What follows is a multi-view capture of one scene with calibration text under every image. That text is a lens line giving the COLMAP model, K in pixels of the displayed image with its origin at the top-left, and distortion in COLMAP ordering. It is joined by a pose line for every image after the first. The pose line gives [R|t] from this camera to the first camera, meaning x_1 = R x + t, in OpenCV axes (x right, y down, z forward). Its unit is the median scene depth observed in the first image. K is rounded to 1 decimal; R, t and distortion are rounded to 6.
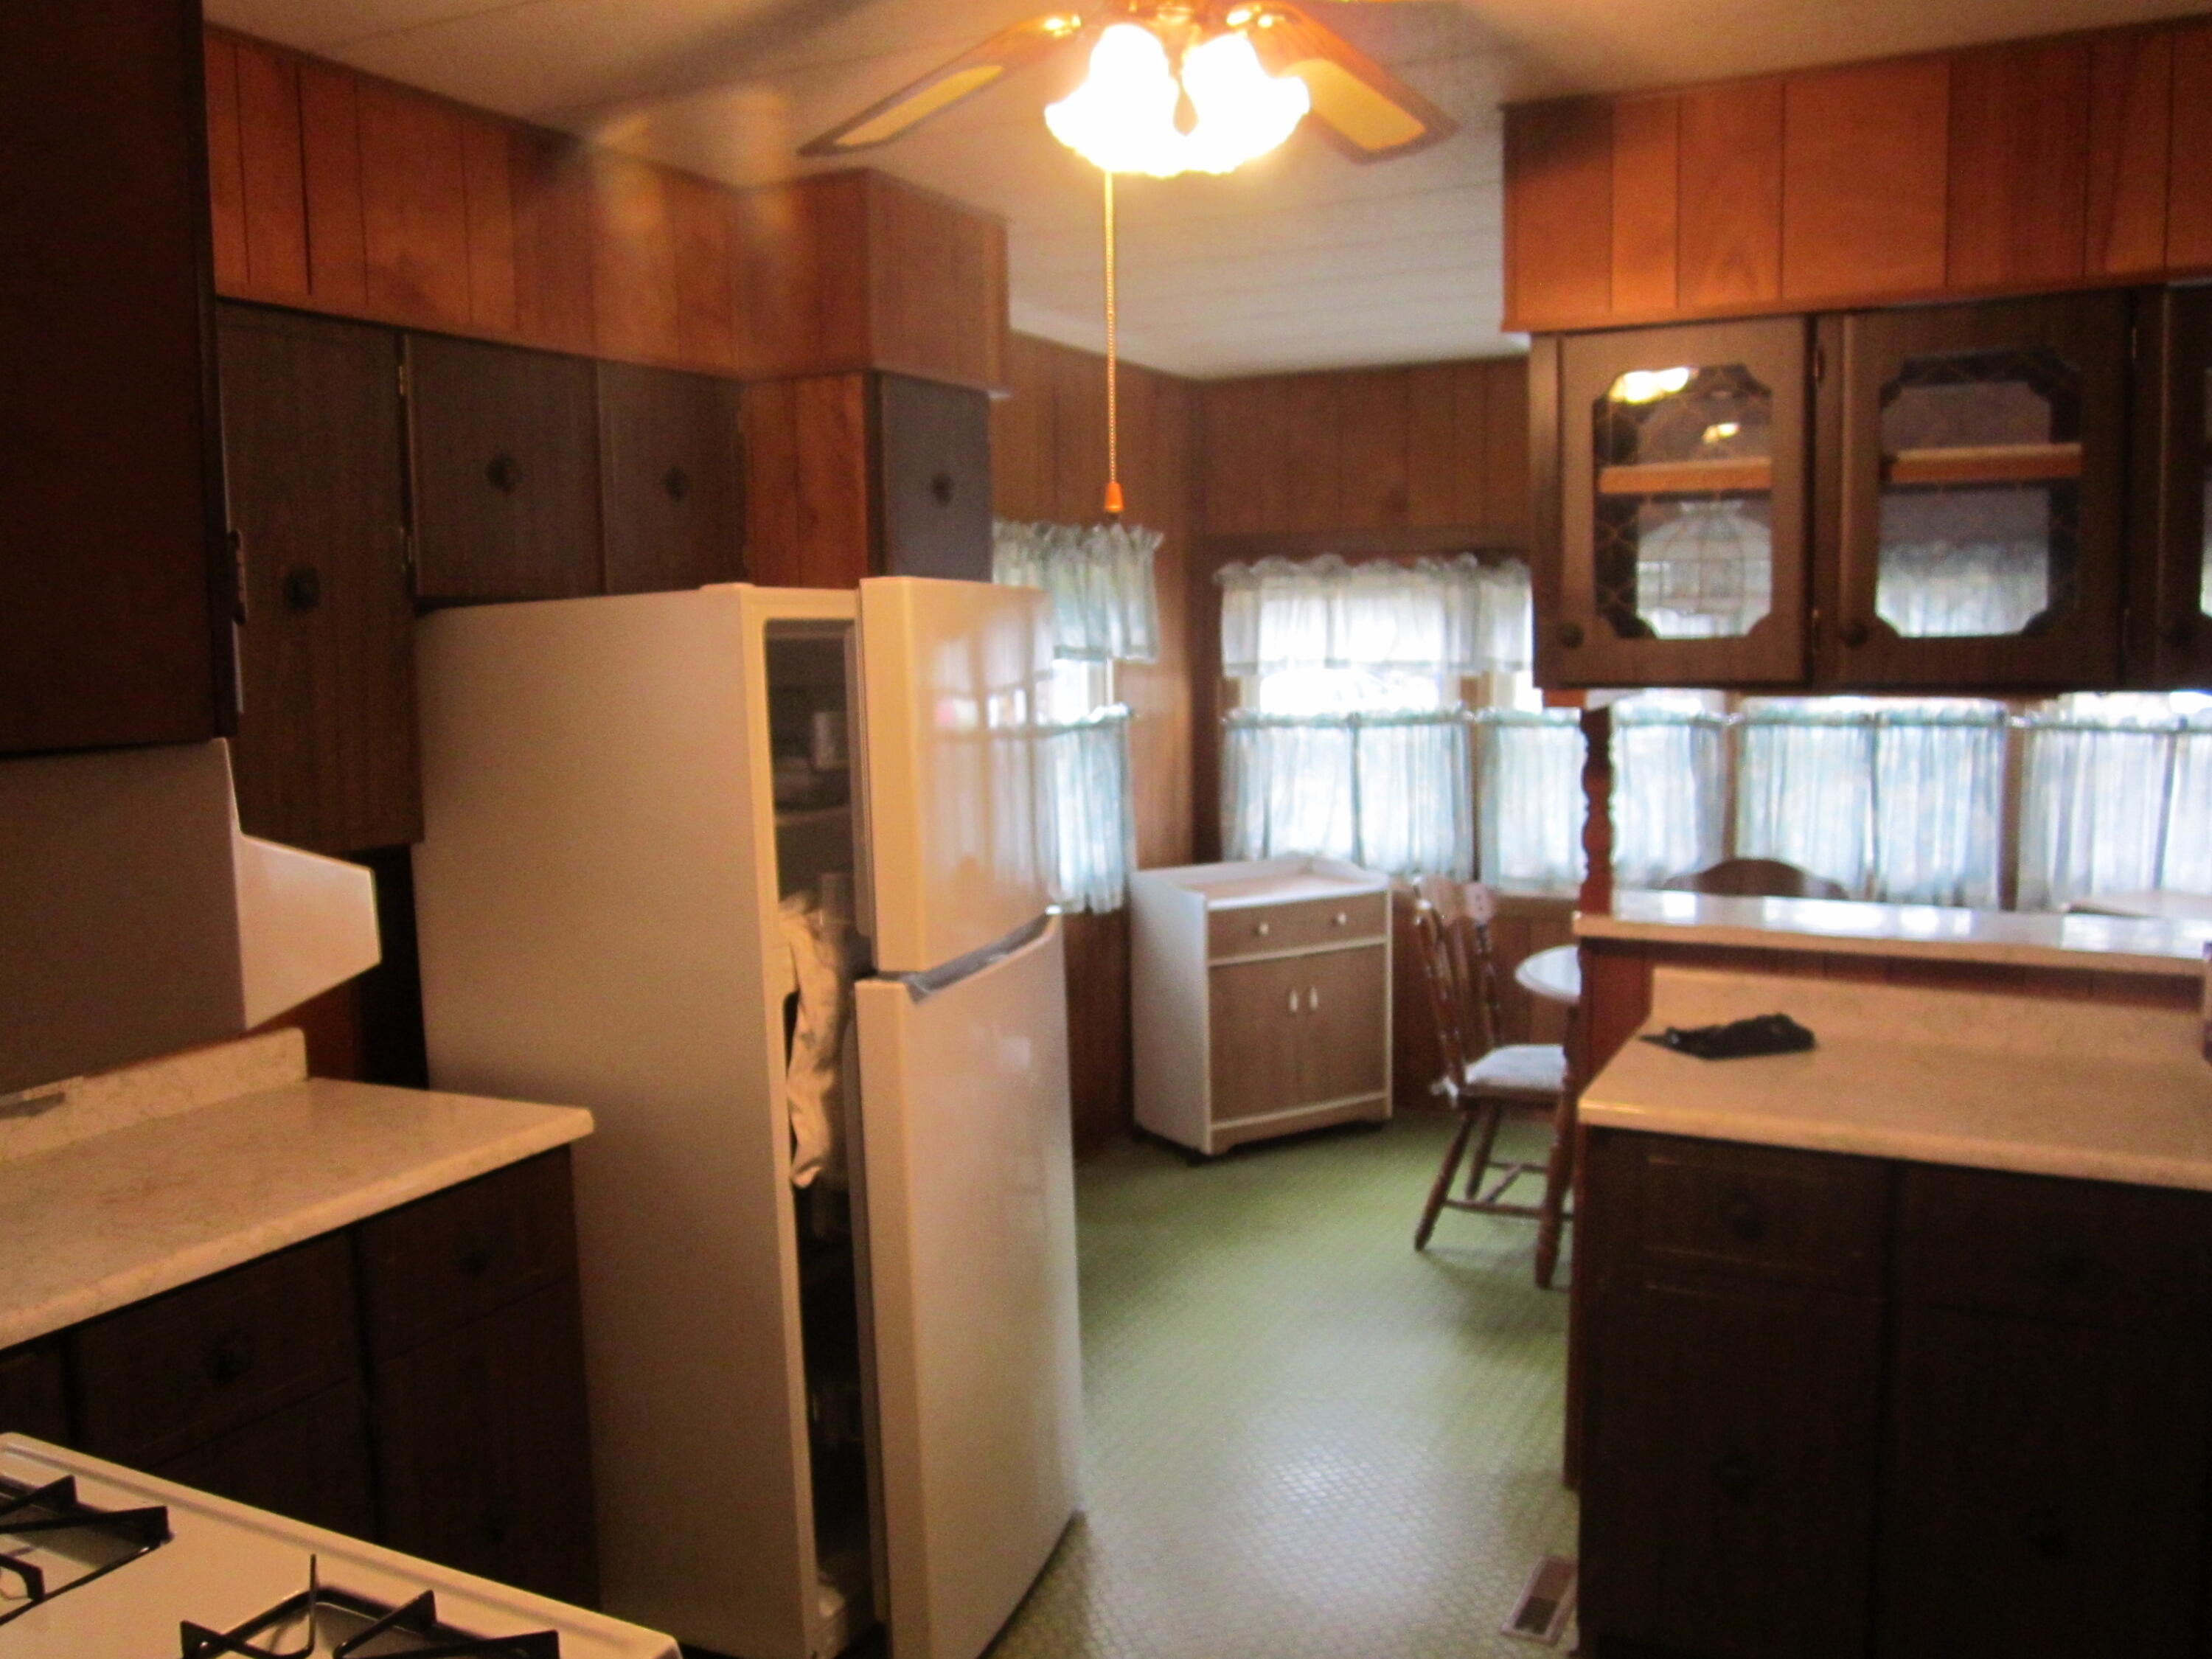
lens RADIAL K [[1842.5, 0, 1106.0], [0, 1842.5, 829.5], [0, 0, 1]] dist [-0.052100, 0.024962]
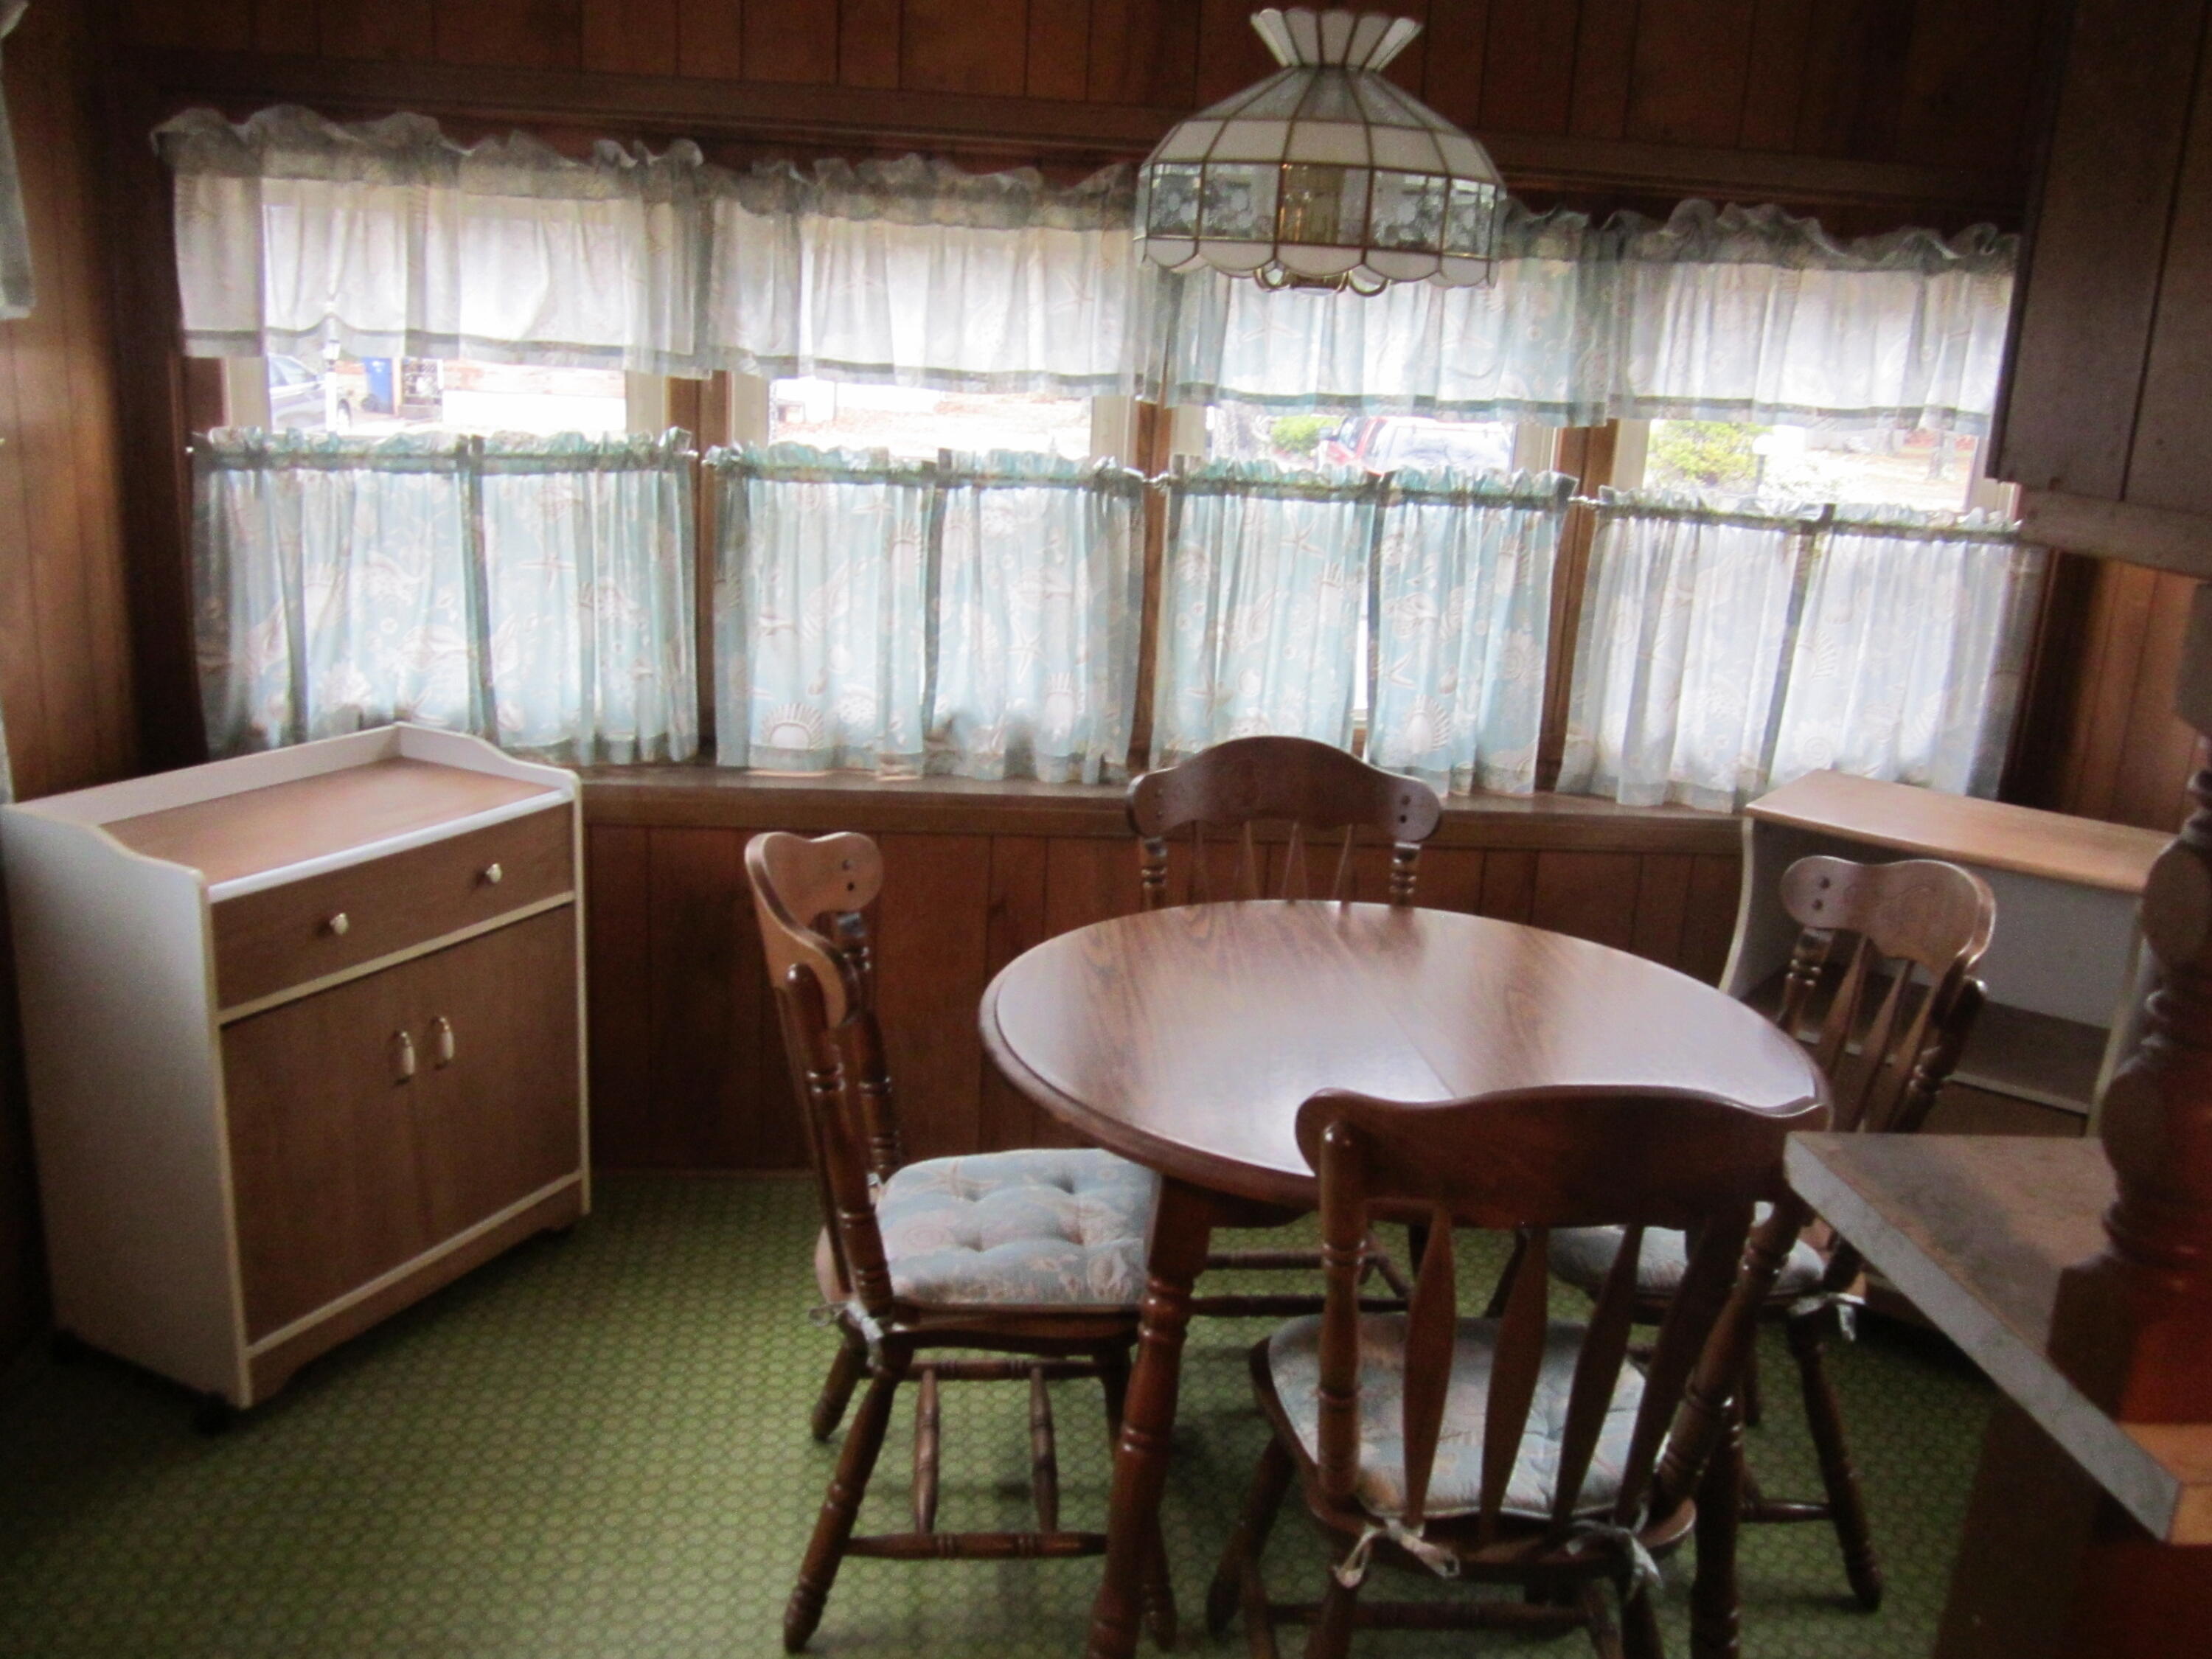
lens RADIAL K [[1842.5, 0, 1106.0], [0, 1842.5, 829.5], [0, 0, 1]] dist [-0.052100, 0.024962]
pose [[0.845635, -0.078048, 0.528024, 0.007587], [-0.010582, 0.986606, 0.162779, -0.042490], [-0.533657, -0.143240, 0.833483, 0.476767]]
